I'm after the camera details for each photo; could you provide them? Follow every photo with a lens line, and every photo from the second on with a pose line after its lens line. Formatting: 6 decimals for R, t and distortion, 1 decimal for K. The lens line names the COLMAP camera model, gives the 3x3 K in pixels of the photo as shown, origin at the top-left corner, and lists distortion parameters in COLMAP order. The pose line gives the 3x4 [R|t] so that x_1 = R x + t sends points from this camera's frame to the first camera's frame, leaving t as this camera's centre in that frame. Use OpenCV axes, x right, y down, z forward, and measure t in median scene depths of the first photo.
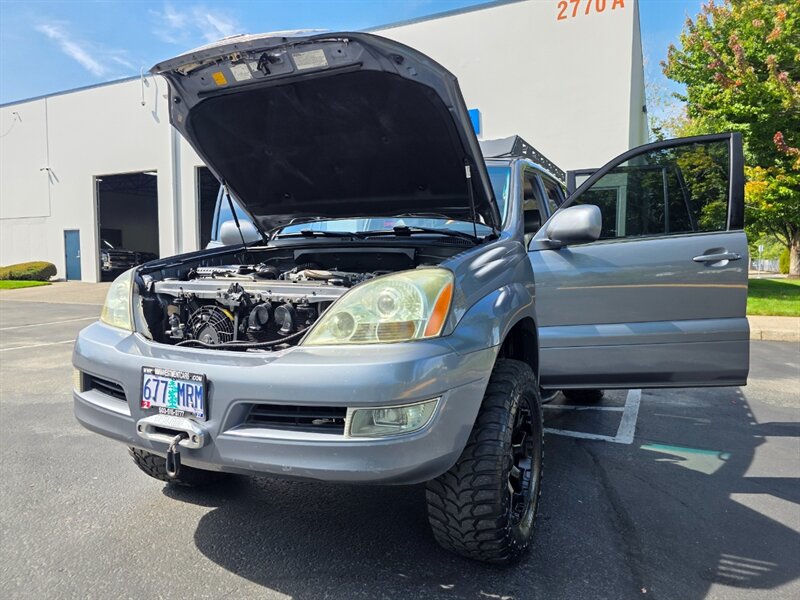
lens RADIAL K [[541.1, 0, 396.9], [0, 541.1, 297.5], [0, 0, 1]] dist [0.042039, -0.027669]
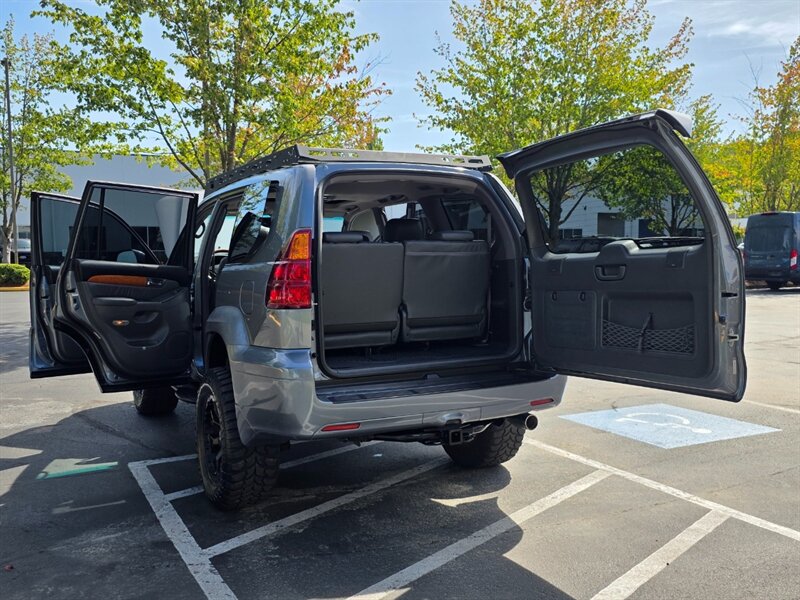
lens RADIAL K [[761.6, 0, 407.5], [0, 761.6, 310.2], [0, 0, 1]] dist [0.050391, 0.000000]
pose [[-0.585086, 0.073052, -0.807674, 2.352768], [-0.047286, 0.991167, 0.123904, -0.422349], [0.809591, 0.110686, -0.576463, 4.127914]]
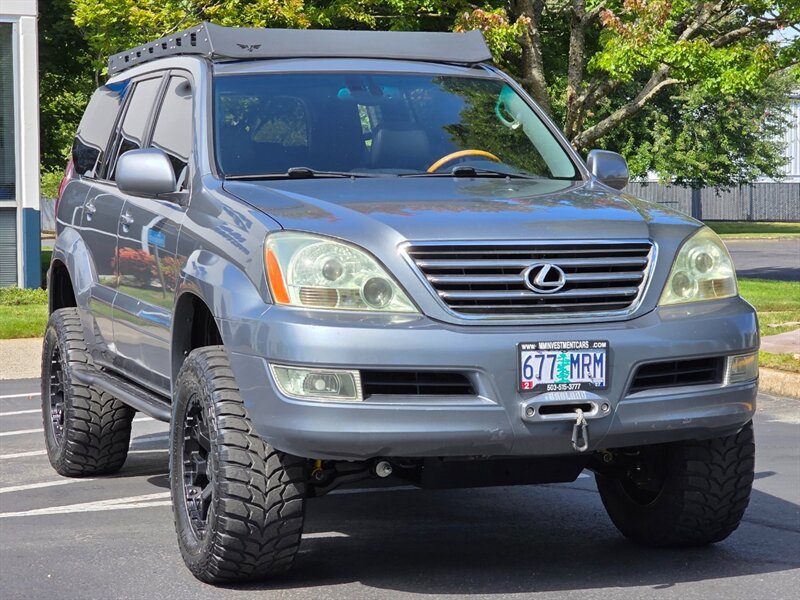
lens RADIAL K [[1968.7, 0, 396.8], [0, 1968.7, 293.0], [0, 0, 1]] dist [-0.156511, 0.000000]
pose [[0.696763, -0.040999, 0.716128, -2.783406], [0.055993, 0.998428, 0.002681, 0.025122], [-0.715112, 0.038230, 0.697963, -1.045379]]
